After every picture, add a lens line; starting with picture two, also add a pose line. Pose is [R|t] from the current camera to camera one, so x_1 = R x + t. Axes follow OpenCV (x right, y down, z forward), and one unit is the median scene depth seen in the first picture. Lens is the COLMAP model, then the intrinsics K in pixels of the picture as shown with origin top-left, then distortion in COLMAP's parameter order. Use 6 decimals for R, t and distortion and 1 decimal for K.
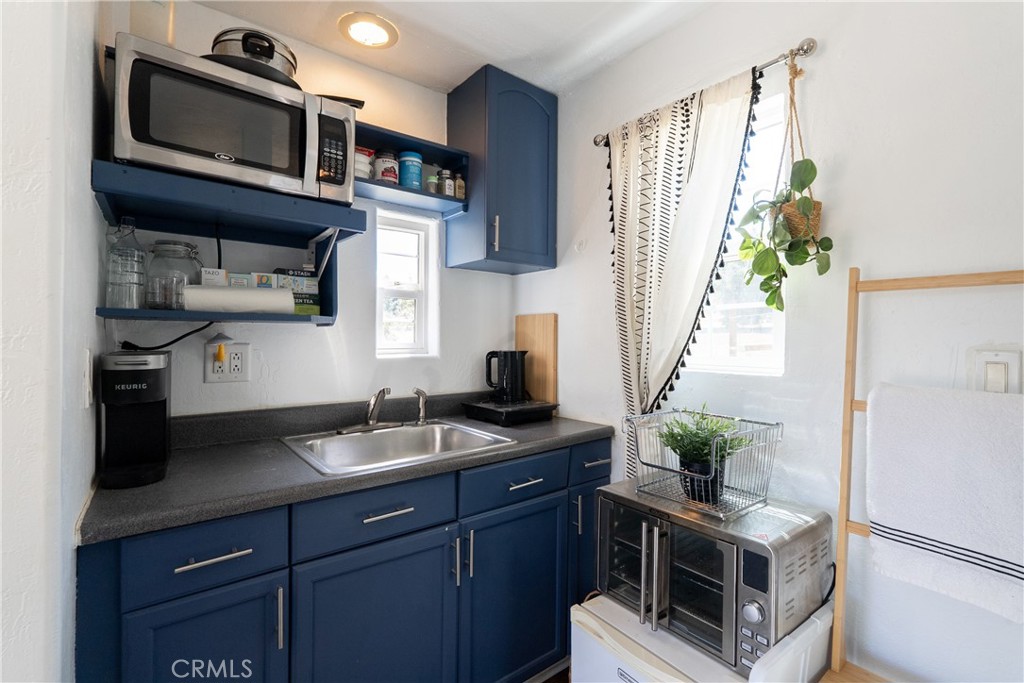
lens RADIAL K [[467.0, 0, 509.6], [0, 467.0, 337.7], [0, 0, 1]] dist [-0.002510, 0.000156]
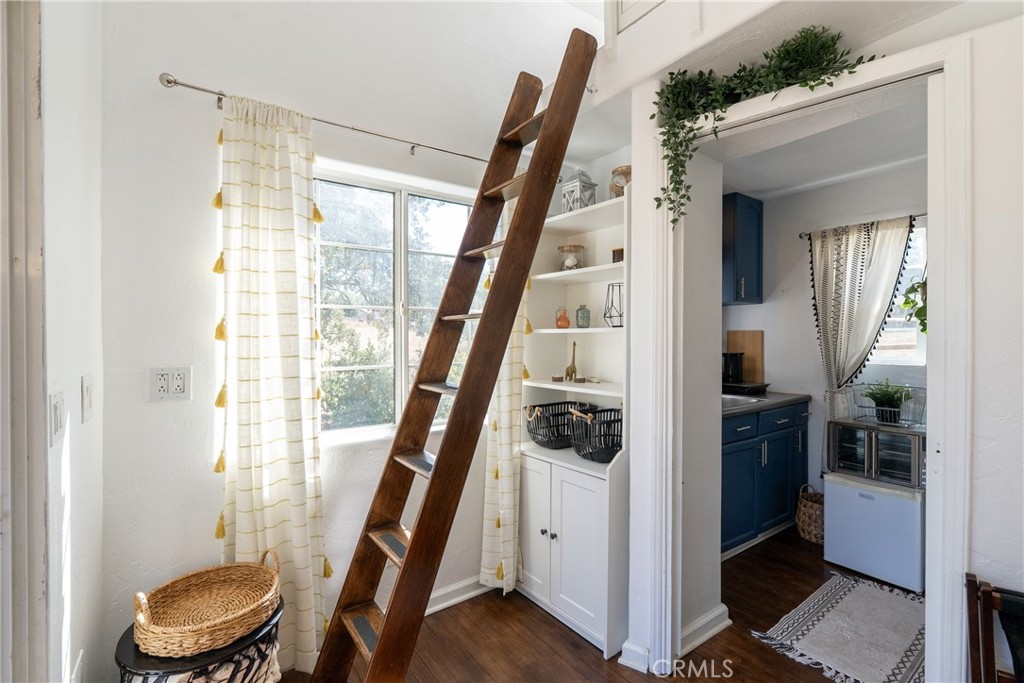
lens RADIAL K [[467.0, 0, 509.6], [0, 467.0, 337.7], [0, 0, 1]] dist [-0.002510, 0.000156]
pose [[0.999017, -0.003349, -0.044192, -1.042318], [0.003414, 0.999993, 0.001390, -0.044133], [0.044188, -0.001540, 0.999022, -1.024644]]
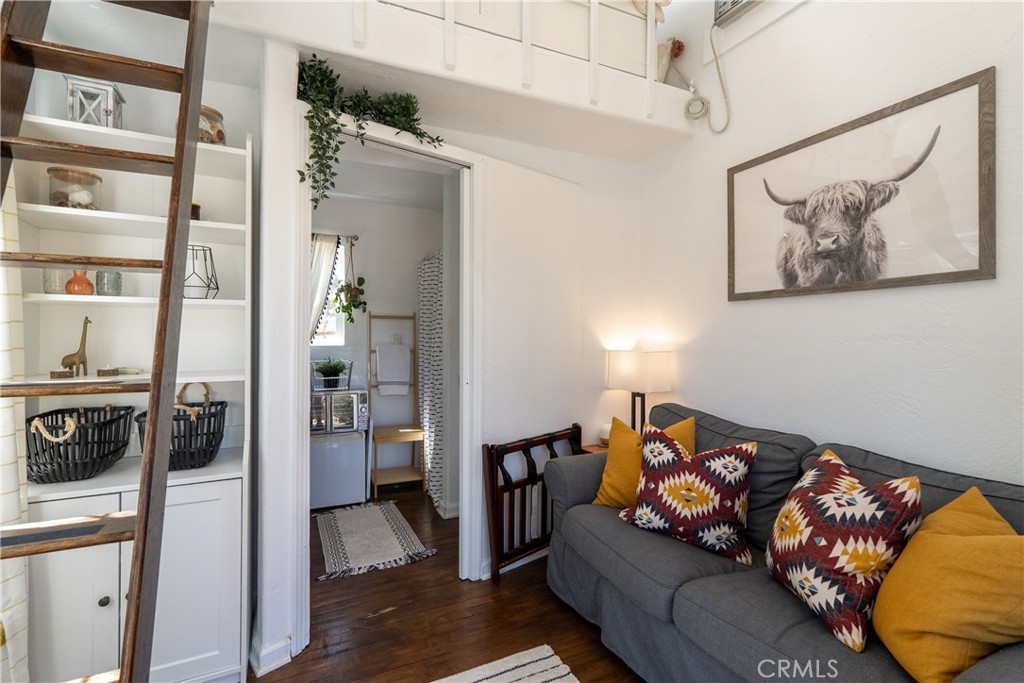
lens RADIAL K [[467.0, 0, 509.6], [0, 467.0, 337.7], [0, 0, 1]] dist [-0.002510, 0.000156]
pose [[0.217429, -0.004433, 0.976066, -1.799701], [-0.001545, 0.999987, 0.004886, 0.018997], [-0.976075, -0.002571, 0.217419, -0.559759]]
